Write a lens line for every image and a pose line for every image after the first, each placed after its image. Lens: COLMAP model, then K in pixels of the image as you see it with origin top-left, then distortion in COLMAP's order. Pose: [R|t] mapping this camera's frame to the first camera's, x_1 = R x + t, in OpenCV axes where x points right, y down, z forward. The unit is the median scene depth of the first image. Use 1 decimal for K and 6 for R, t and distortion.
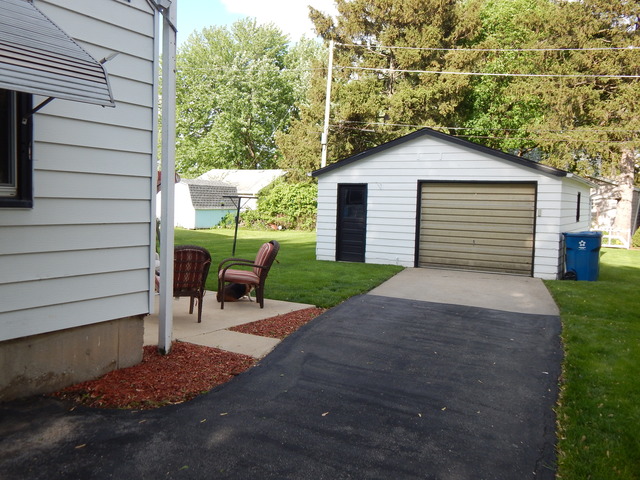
lens RADIAL K [[581.5, 0, 320.0], [0, 581.5, 240.0], [0, 0, 1]] dist [0.000029, -0.002102]
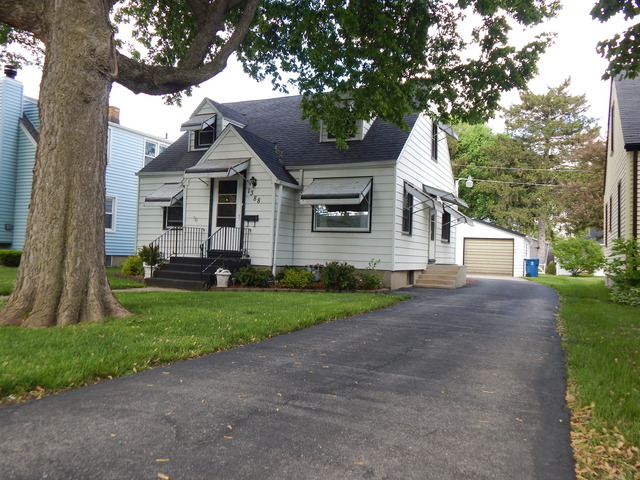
lens RADIAL K [[515.5, 0, 320.0], [0, 515.5, 240.0], [0, 0, 1]] dist [-0.002654, -0.001133]
pose [[0.995094, 0.012042, 0.098196, -0.660934], [-0.003786, 0.996473, -0.083832, 0.092964], [-0.098859, 0.083049, 0.991630, -1.096363]]
